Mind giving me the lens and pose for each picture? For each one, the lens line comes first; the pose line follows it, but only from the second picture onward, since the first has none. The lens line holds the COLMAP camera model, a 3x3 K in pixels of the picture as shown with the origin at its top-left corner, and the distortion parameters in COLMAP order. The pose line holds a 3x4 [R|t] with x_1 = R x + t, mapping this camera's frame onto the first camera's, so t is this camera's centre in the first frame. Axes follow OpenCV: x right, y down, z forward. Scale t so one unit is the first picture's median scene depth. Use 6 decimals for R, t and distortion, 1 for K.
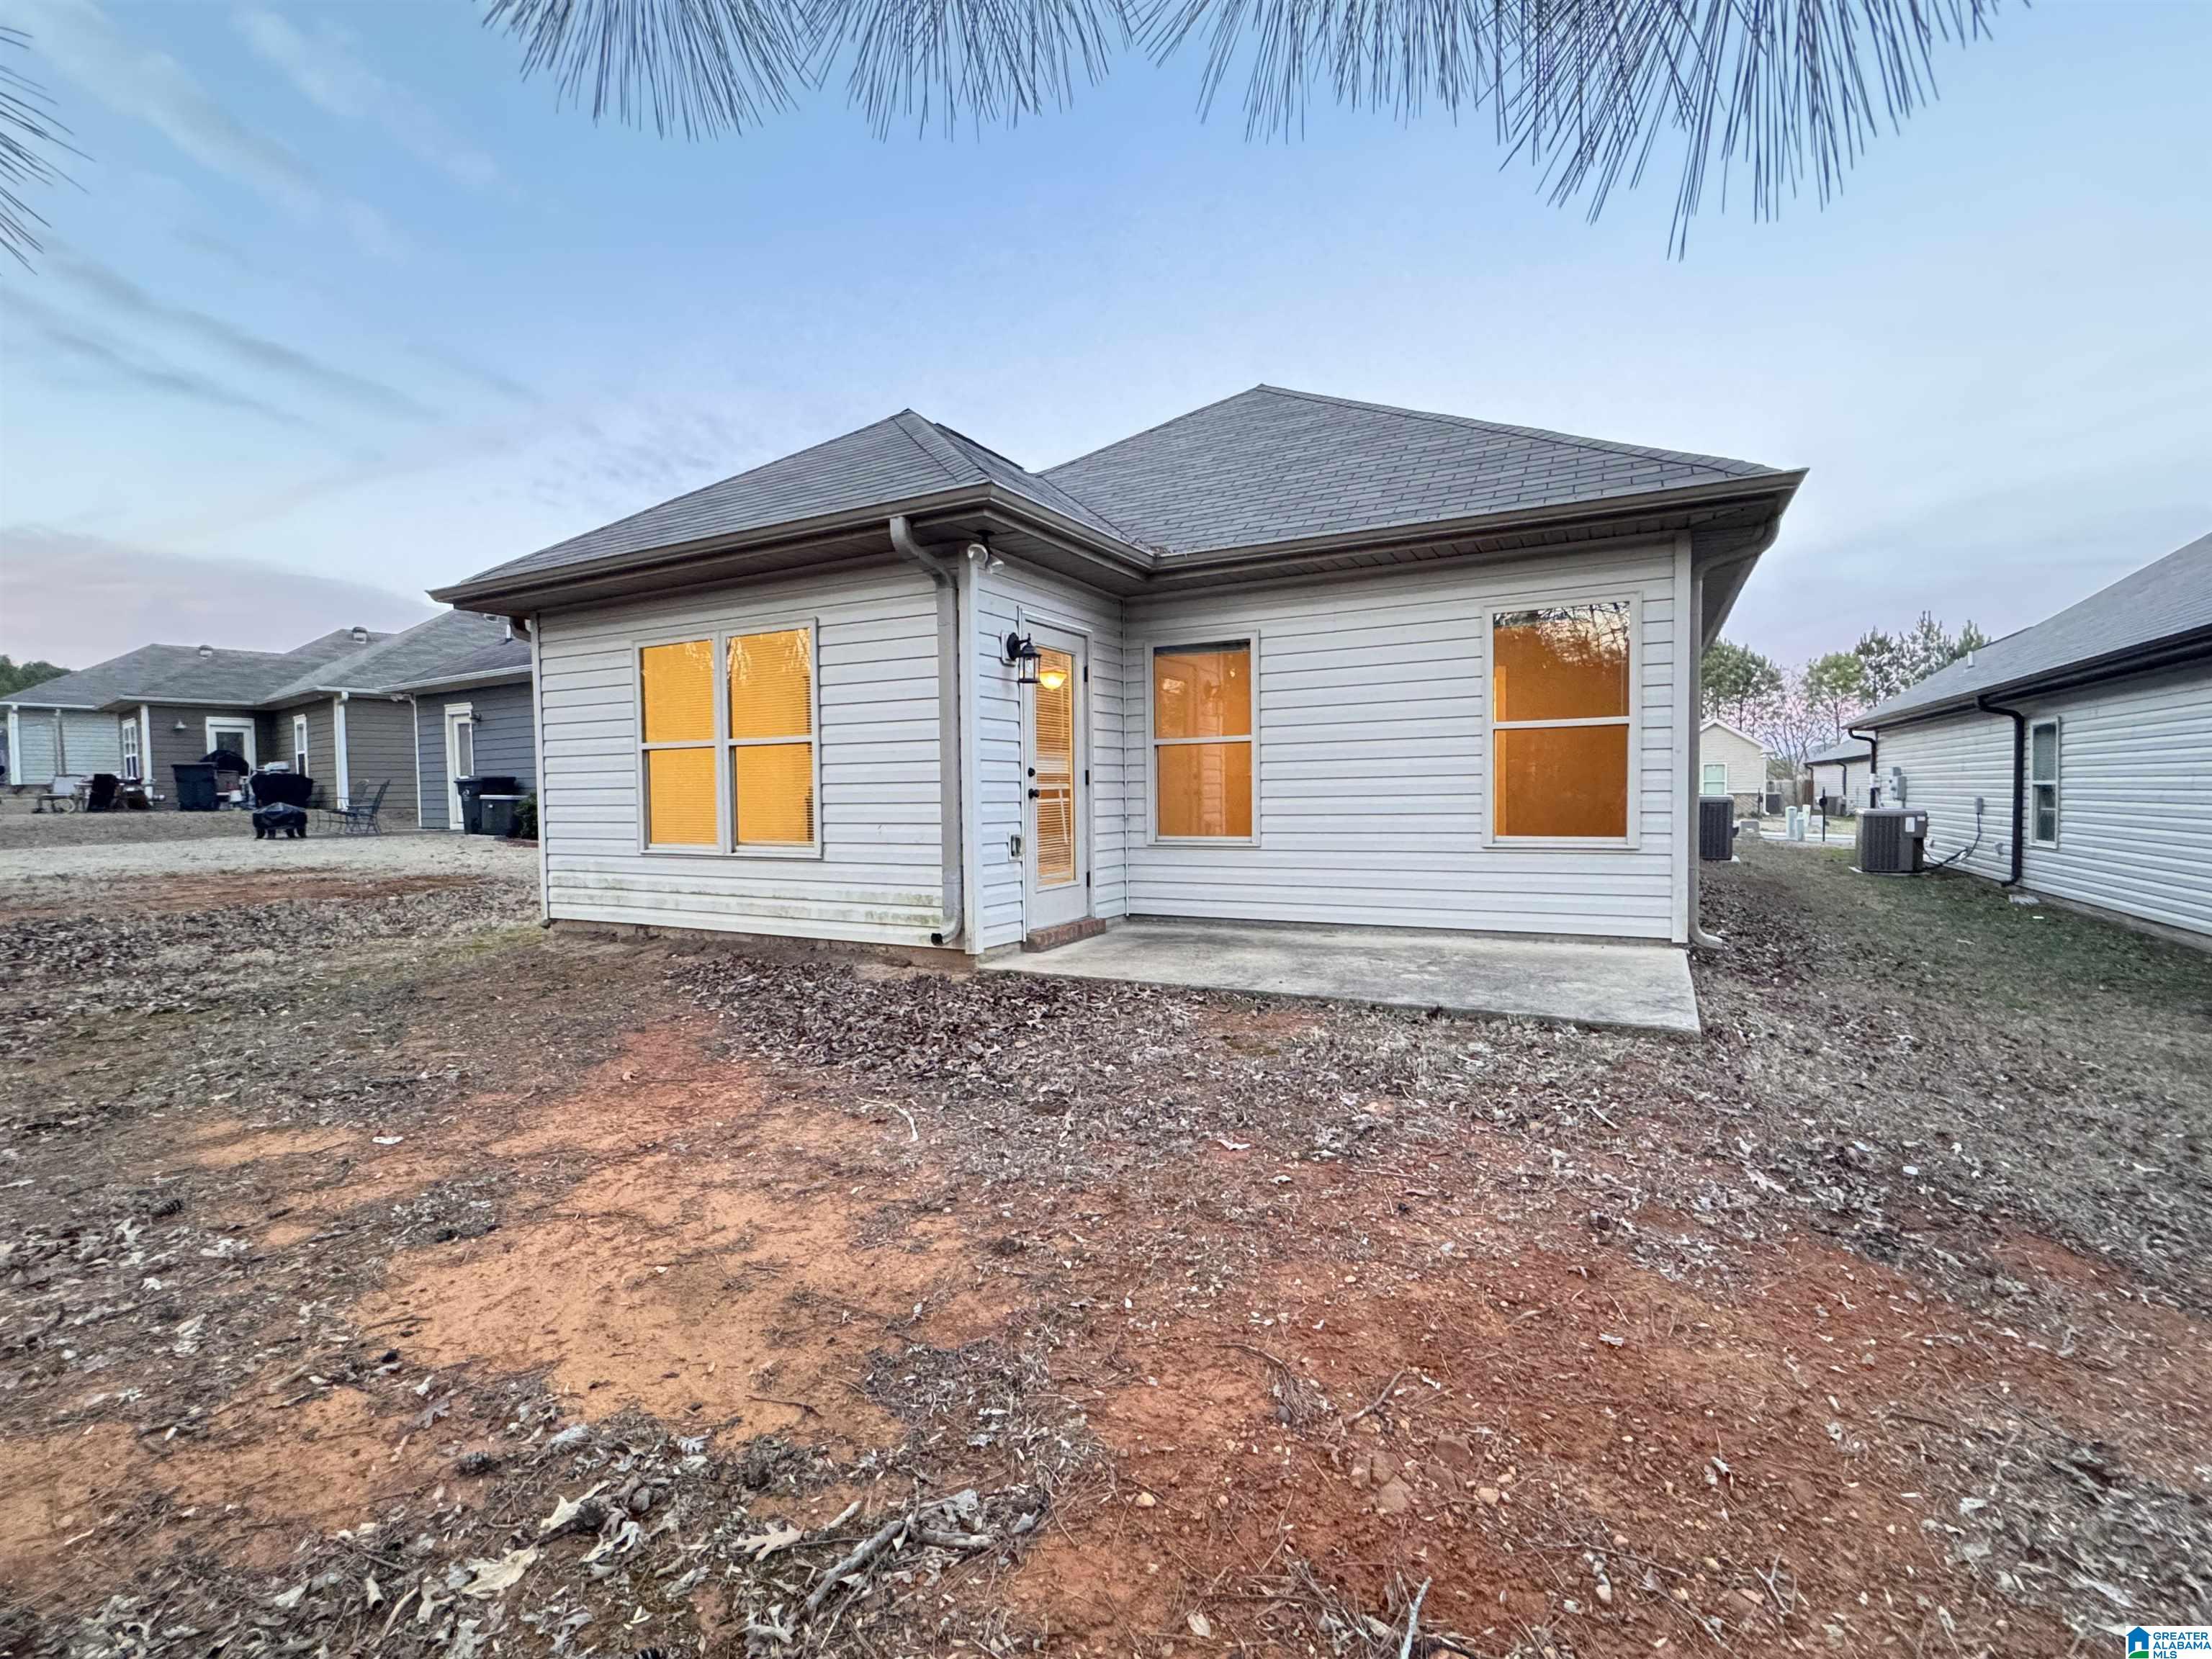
lens RADIAL K [[971.0, 0, 1106.2], [0, 971.0, 829.0], [0, 0, 1]] dist [0.000163, -0.000019]
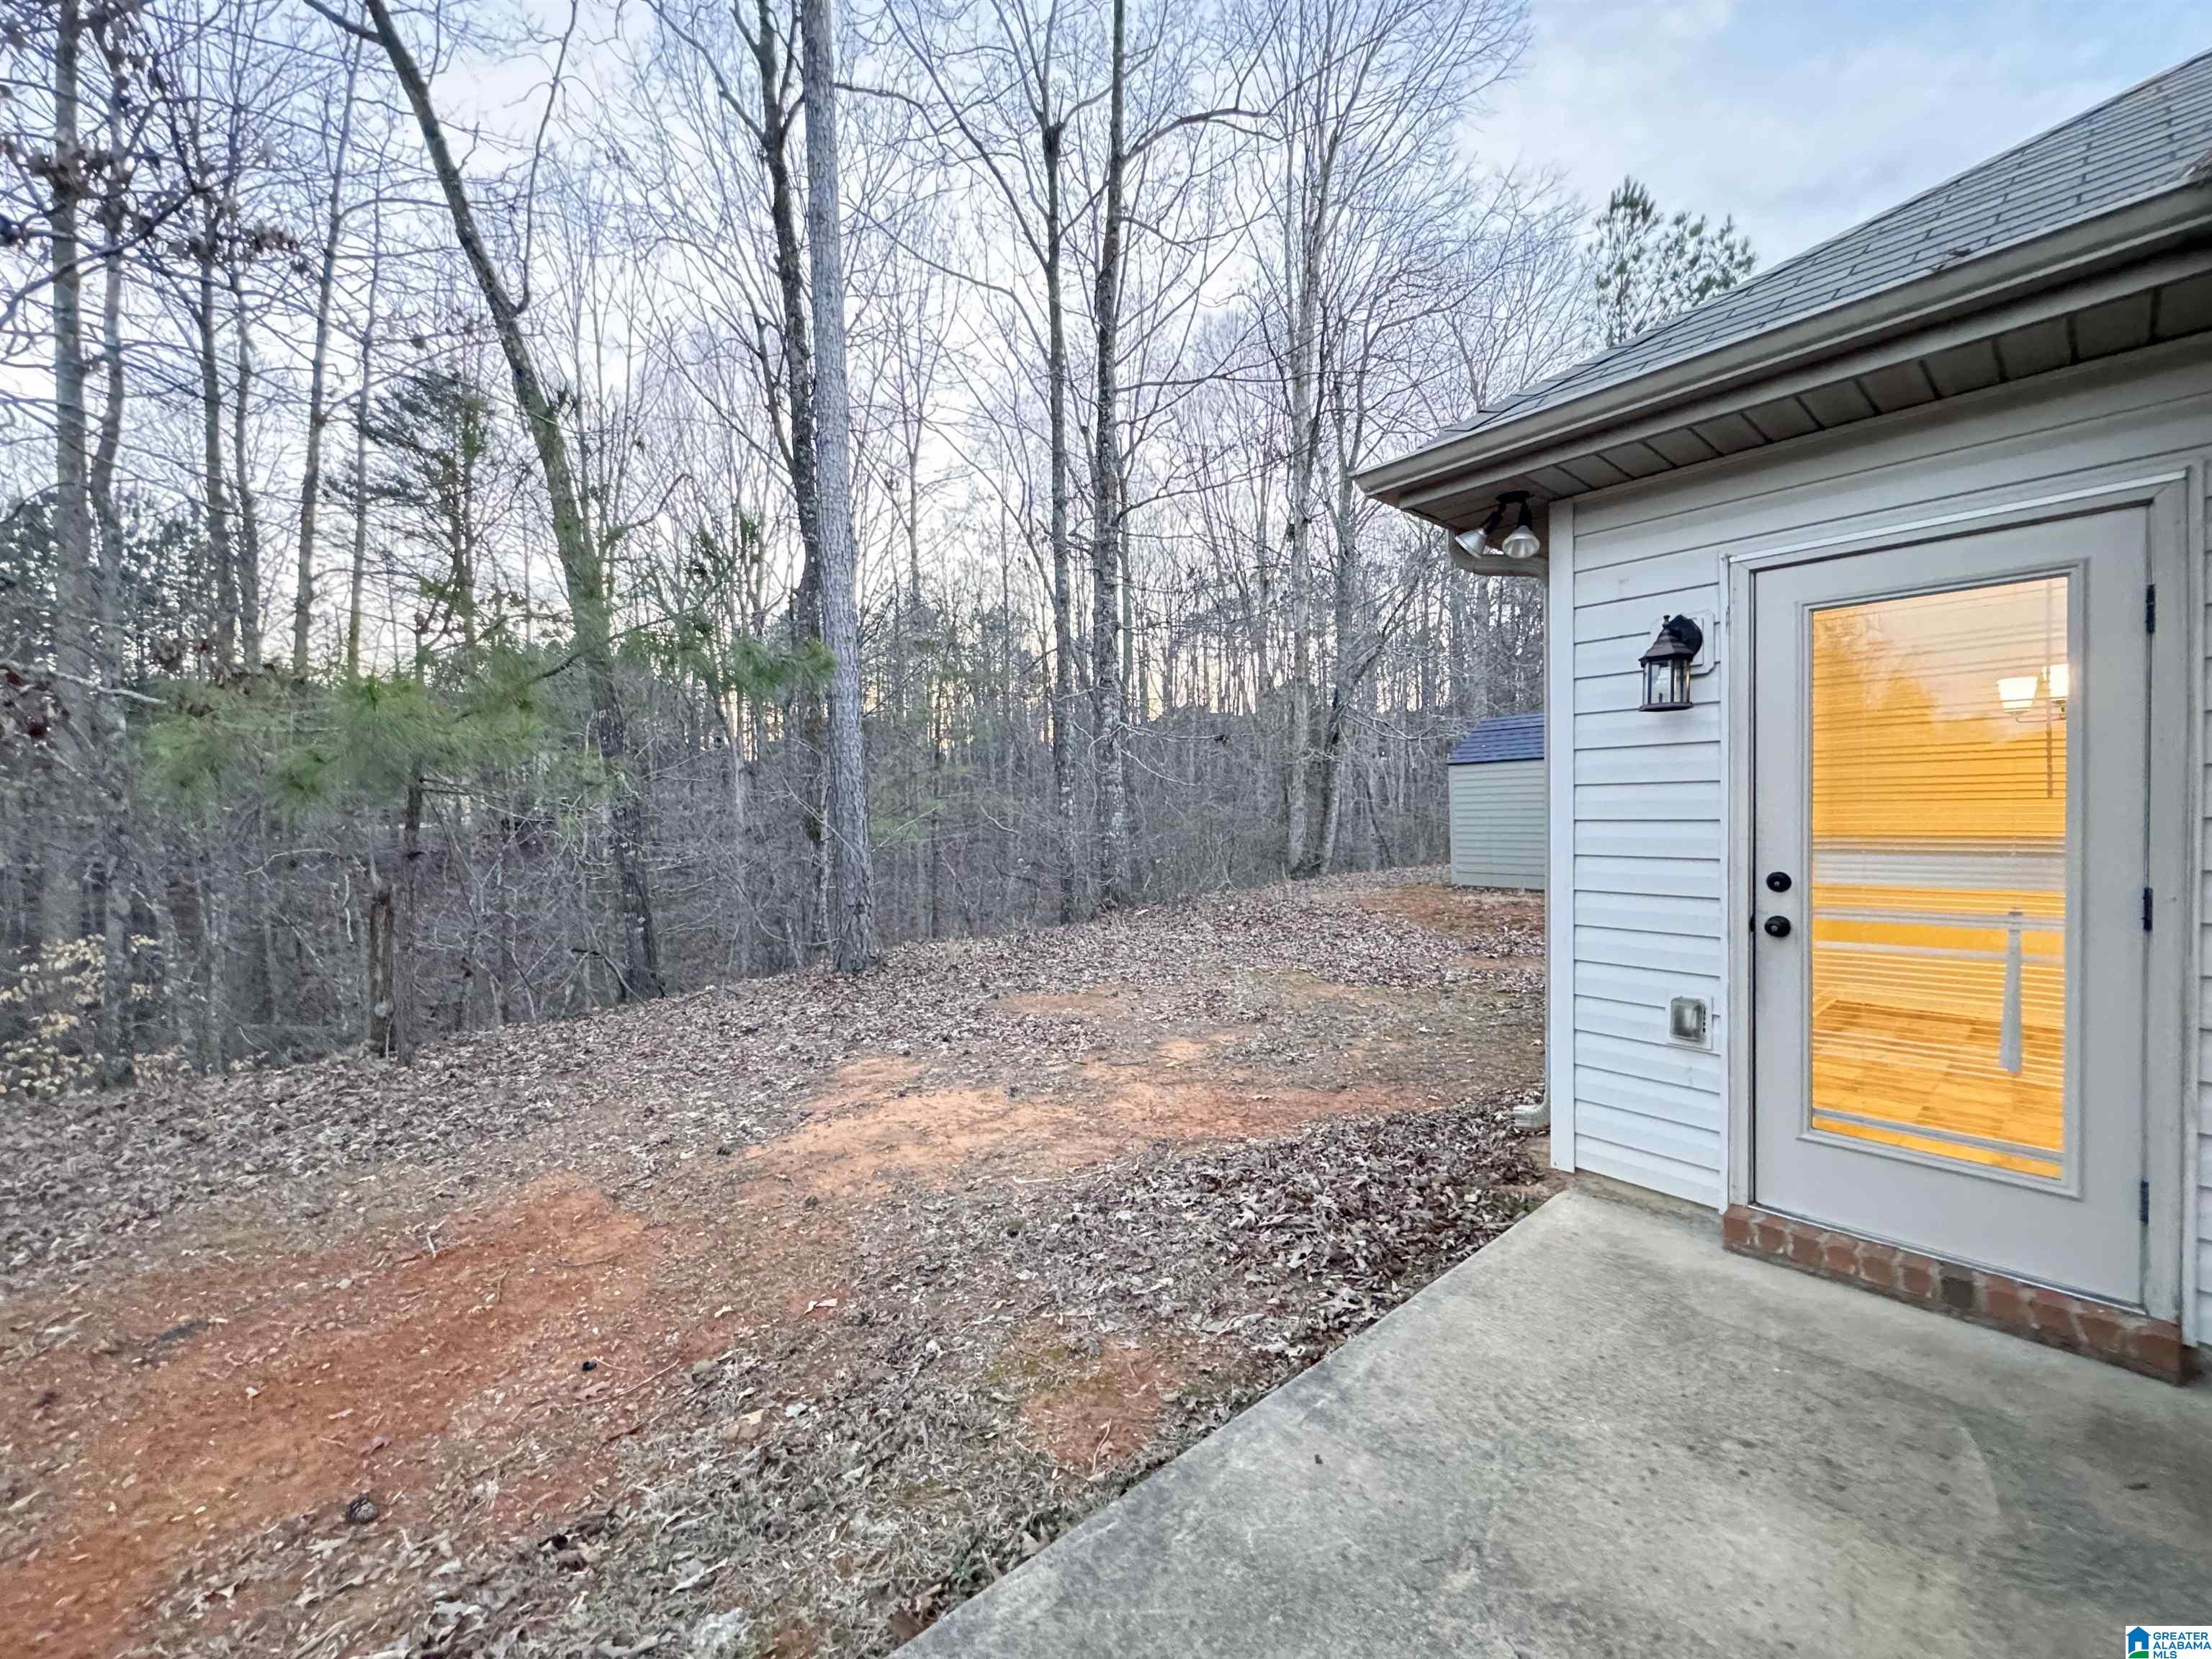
lens RADIAL K [[880.4, 0, 1104.8], [0, 880.4, 822.6], [0, 0, 1]] dist [-0.001068, -0.000530]
pose [[-0.352038, 0.027404, -0.935584, 0.892526], [-0.021797, 0.999060, 0.037465, -0.194693], [0.935732, 0.033582, -0.351110, 1.692043]]
